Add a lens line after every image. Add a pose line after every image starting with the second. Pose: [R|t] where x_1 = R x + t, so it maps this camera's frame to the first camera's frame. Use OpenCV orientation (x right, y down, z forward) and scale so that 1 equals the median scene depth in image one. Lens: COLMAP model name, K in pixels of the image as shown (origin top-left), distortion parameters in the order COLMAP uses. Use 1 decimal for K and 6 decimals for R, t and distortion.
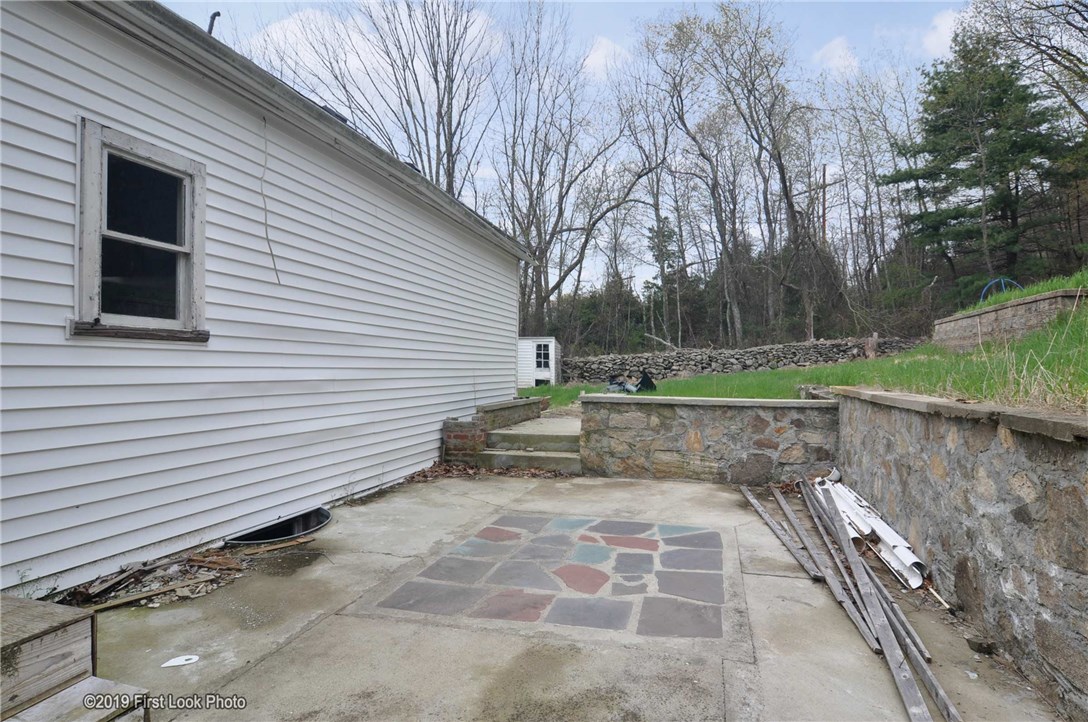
lens RADIAL K [[579.1, 0, 547.6], [0, 579.1, 360.7], [0, 0, 1]] dist [-0.008316, -0.008104]
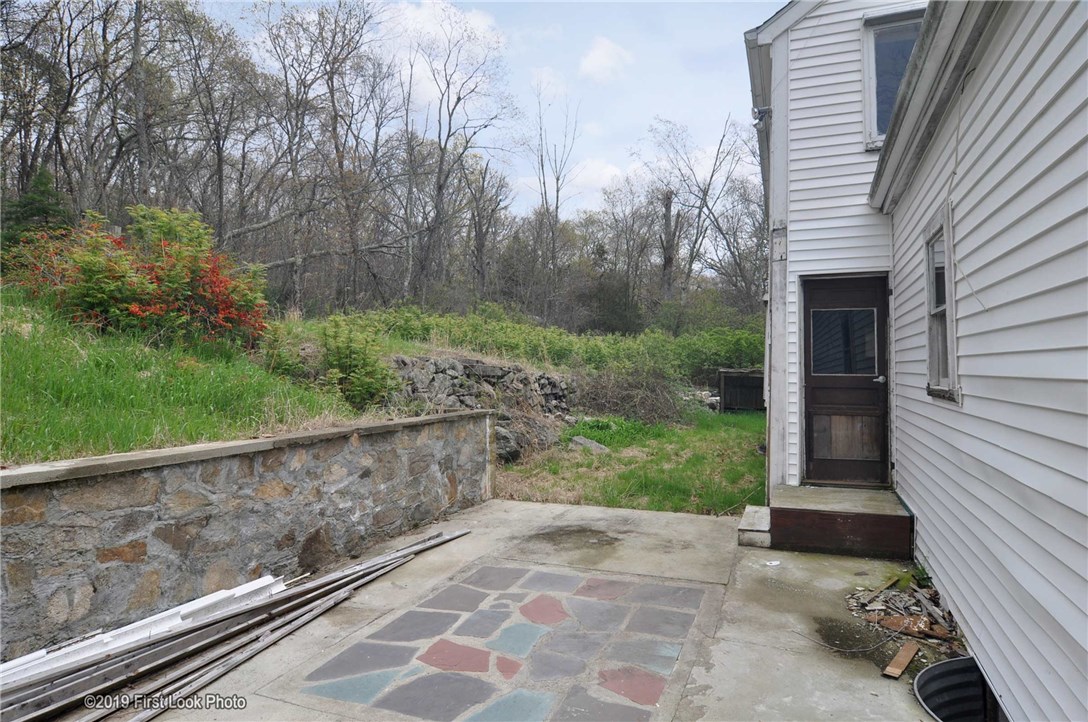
lens RADIAL K [[617.8, 0, 548.8], [0, 617.8, 355.4], [0, 0, 1]] dist [-0.021092, -0.000287]
pose [[-0.991400, -0.004732, 0.130780, -0.097974], [-0.008604, 0.999541, -0.029061, -0.075937], [-0.130583, -0.029936, -0.990985, 2.108706]]
